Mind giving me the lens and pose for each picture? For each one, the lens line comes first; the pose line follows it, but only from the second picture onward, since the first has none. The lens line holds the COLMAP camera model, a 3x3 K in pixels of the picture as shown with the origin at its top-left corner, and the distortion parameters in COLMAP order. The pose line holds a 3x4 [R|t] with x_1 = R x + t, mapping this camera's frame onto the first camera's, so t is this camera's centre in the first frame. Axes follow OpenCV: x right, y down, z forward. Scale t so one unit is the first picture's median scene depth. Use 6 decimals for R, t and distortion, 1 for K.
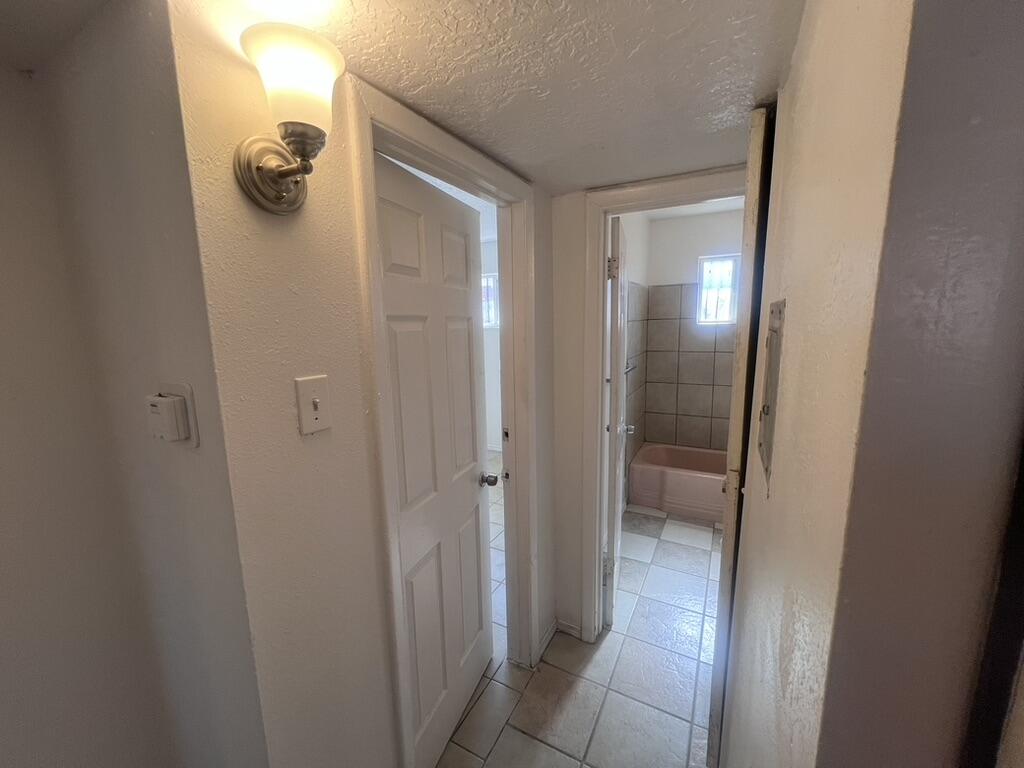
lens RADIAL K [[405.6, 0, 517.0], [0, 405.6, 379.6], [0, 0, 1]] dist [-0.001432, -0.000463]
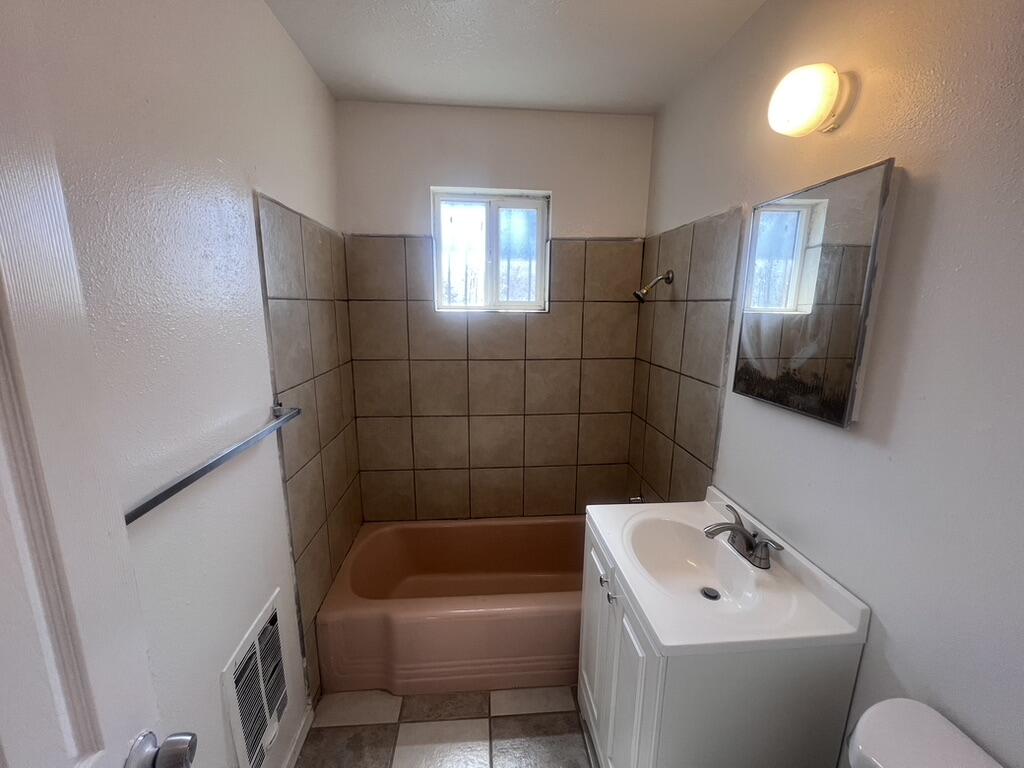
lens RADIAL K [[405.6, 0, 512.1], [0, 405.6, 384.4], [0, 0, 1]] dist [-0.001432, -0.000463]
pose [[0.834957, -0.072871, 0.545470, 0.215428], [0.054055, 0.997261, 0.050485, -0.057336], [-0.547655, -0.012667, 0.836609, 0.465227]]
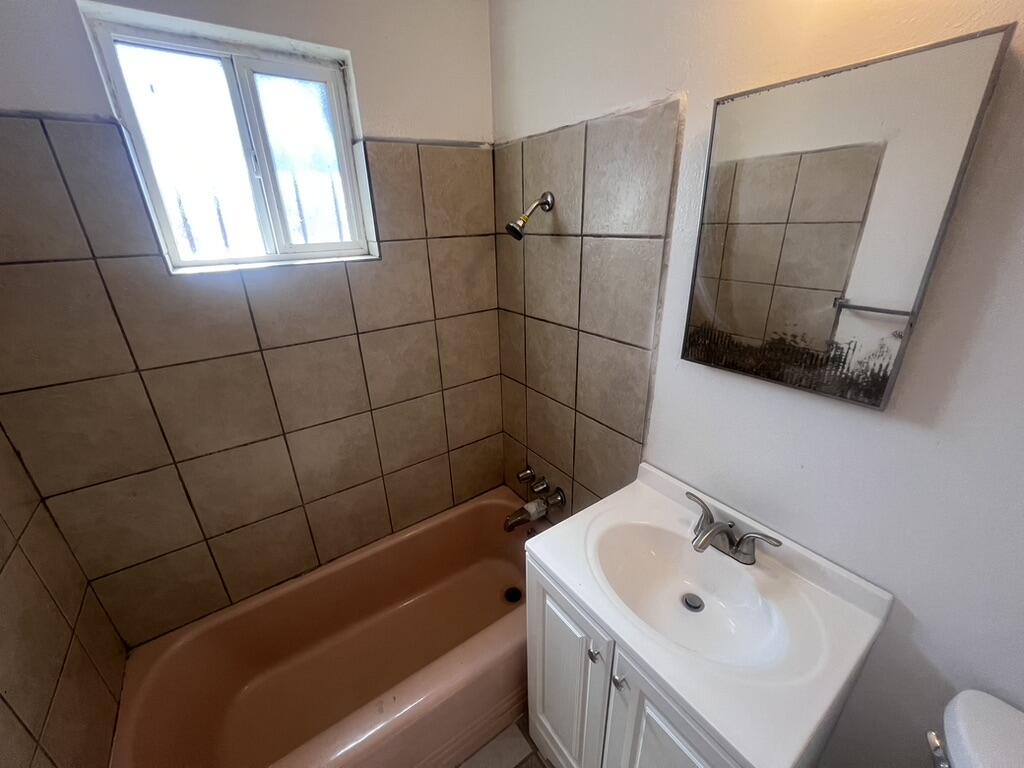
lens RADIAL K [[405.6, 0, 510.5], [0, 405.6, 385.0], [0, 0, 1]] dist [-0.001432, -0.000463]
pose [[0.448178, -0.323876, 0.833211, 0.274740], [0.154229, 0.946099, 0.284798, -0.104008], [-0.880539, 0.000866, 0.473972, 0.626789]]
